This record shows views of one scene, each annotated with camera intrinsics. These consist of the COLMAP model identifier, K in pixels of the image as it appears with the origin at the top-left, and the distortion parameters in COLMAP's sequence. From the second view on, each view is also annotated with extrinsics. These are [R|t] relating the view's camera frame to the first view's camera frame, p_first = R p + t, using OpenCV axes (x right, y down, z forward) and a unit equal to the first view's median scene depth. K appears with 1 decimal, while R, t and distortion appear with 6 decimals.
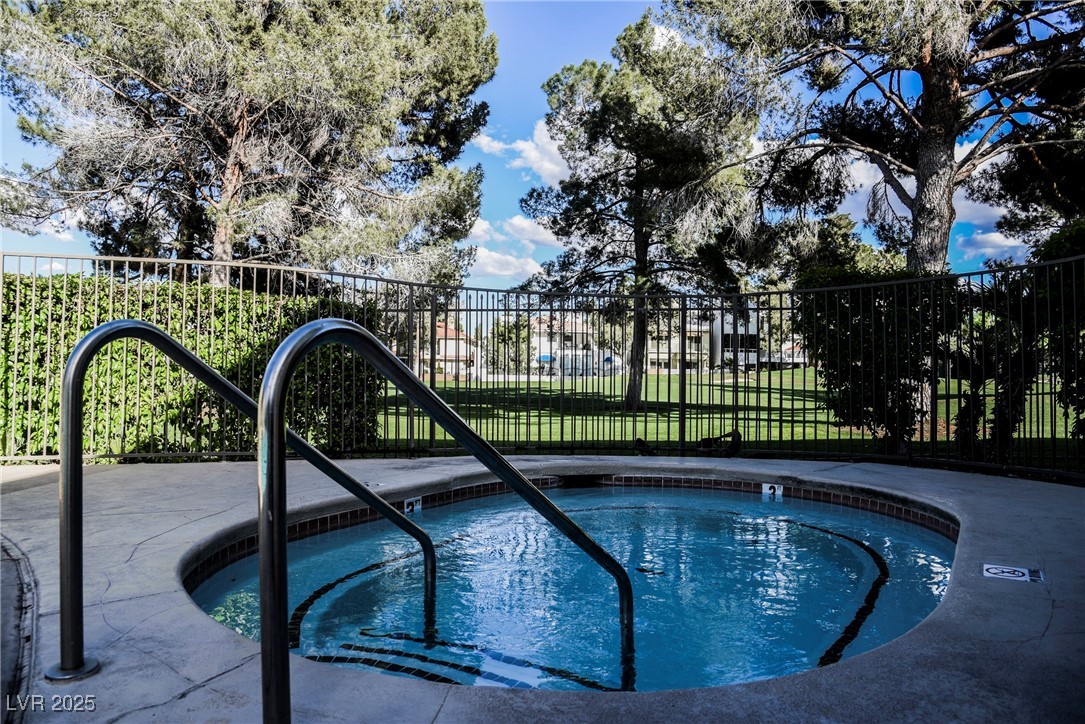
lens RADIAL K [[738.7, 0, 548.7], [0, 738.7, 382.9], [0, 0, 1]] dist [-0.108505, 0.060024]
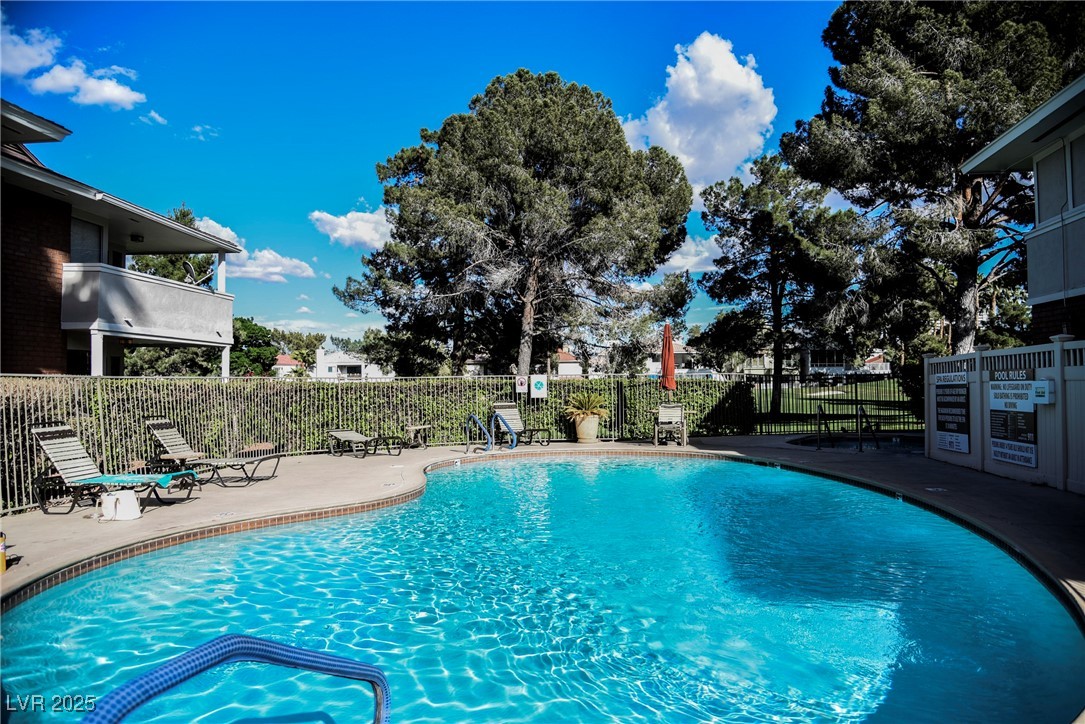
lens RADIAL K [[738.7, 0, 548.7], [0, 738.7, 382.9], [0, 0, 1]] dist [-0.108505, 0.060024]
pose [[0.994780, -0.026636, -0.098509, -0.167331], [0.024596, 0.999458, -0.021865, -0.013643], [0.099038, 0.019328, 0.994896, -0.434627]]
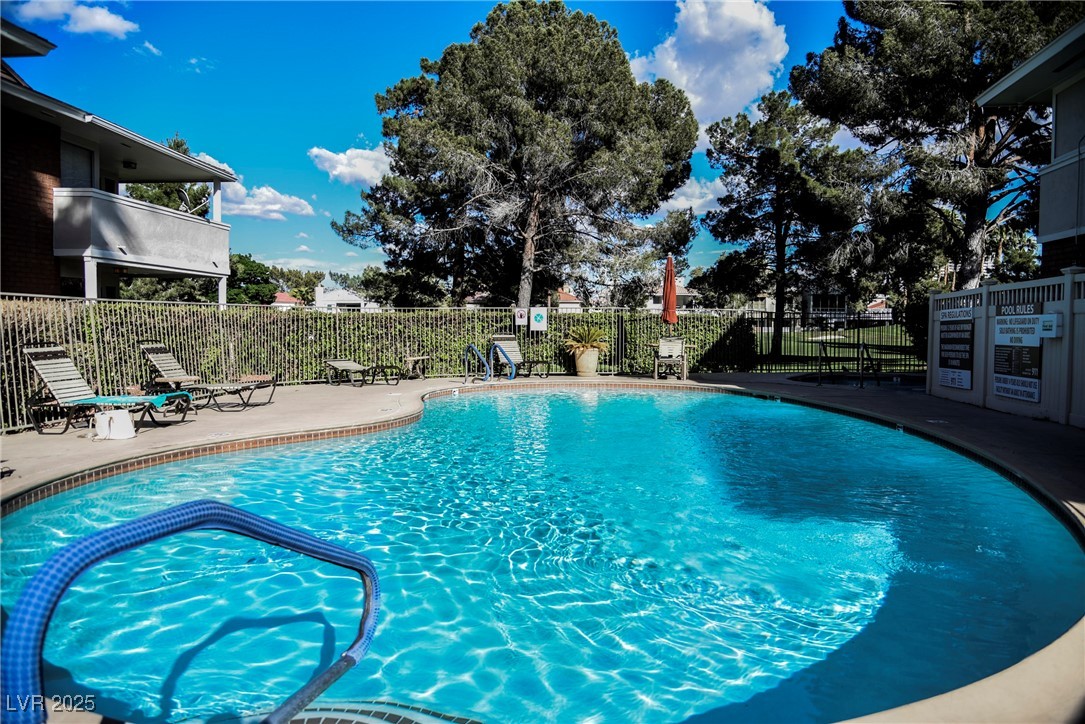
lens RADIAL K [[738.7, 0, 548.7], [0, 738.7, 382.9], [0, 0, 1]] dist [-0.108505, 0.060024]
pose [[0.995001, -0.006071, -0.099682, -0.167522], [0.011775, 0.998320, 0.056728, -0.006833], [0.099170, -0.057618, 0.993401, -0.430534]]
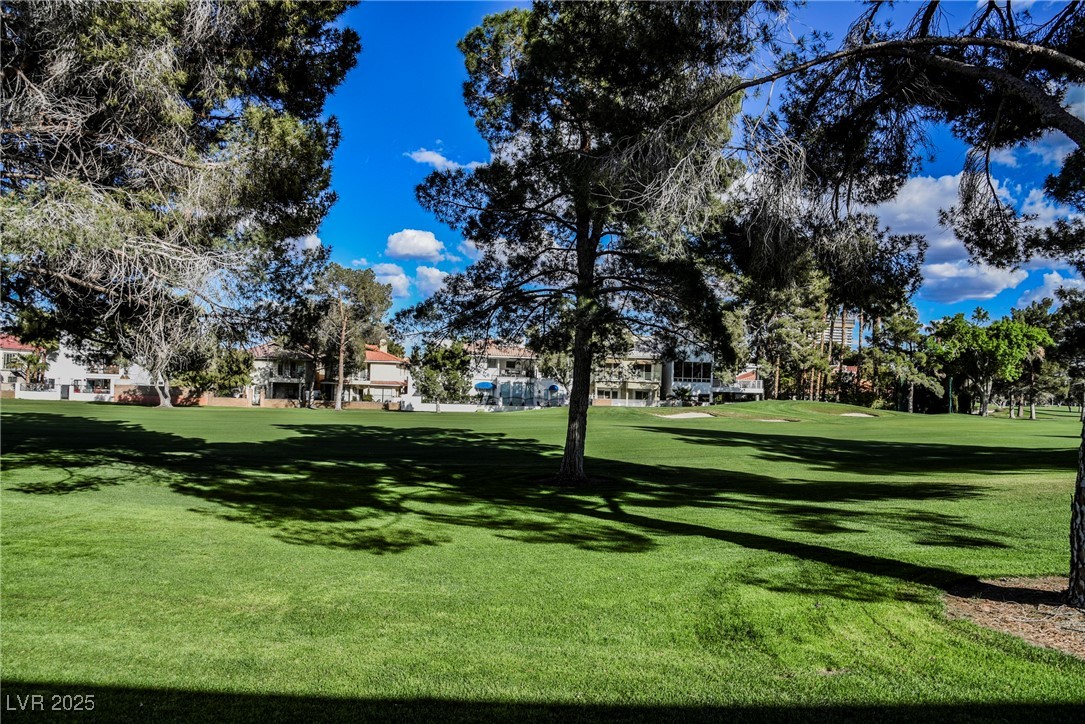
lens RADIAL K [[738.7, 0, 548.7], [0, 738.7, 382.9], [0, 0, 1]] dist [-0.108505, 0.060024]
pose [[0.997429, 0.013488, 0.070380, 0.038488], [-0.011423, 0.999495, -0.029665, -0.037124], [-0.070744, 0.028784, 0.997079, 0.268812]]
